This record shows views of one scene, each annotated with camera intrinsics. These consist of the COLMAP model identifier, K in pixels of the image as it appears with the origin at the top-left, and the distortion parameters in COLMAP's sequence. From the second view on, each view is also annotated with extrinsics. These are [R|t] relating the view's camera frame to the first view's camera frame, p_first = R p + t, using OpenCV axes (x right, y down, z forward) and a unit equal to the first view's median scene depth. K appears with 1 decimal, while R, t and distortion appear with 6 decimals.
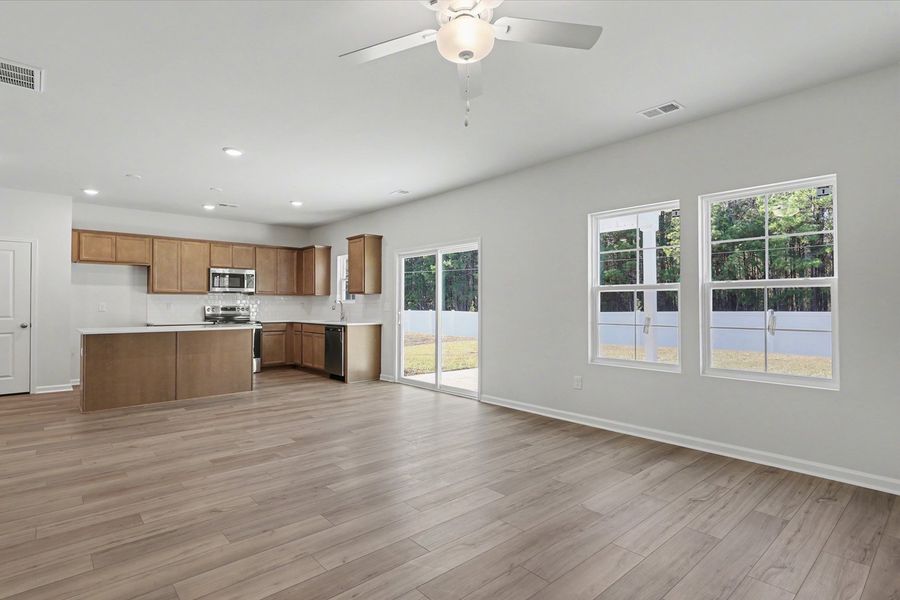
lens RADIAL K [[449.4, 0, 438.8], [0, 449.4, 311.5], [0, 0, 1]] dist [-0.000321, -0.000415]
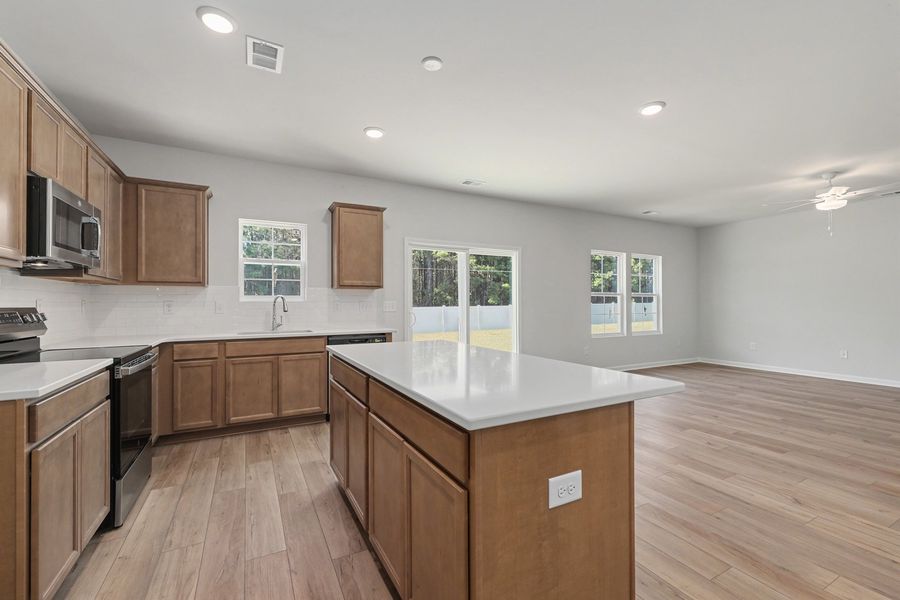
lens RADIAL K [[387.1, 0, 450.0], [0, 387.1, 300.0], [0, 0, 1]] dist [0.000698, -0.000114]
pose [[0.226640, 0.008967, 0.973937, -0.730875], [0.016206, 0.999784, -0.012977, -0.010505], [-0.973844, 0.018725, 0.226446, 0.722398]]
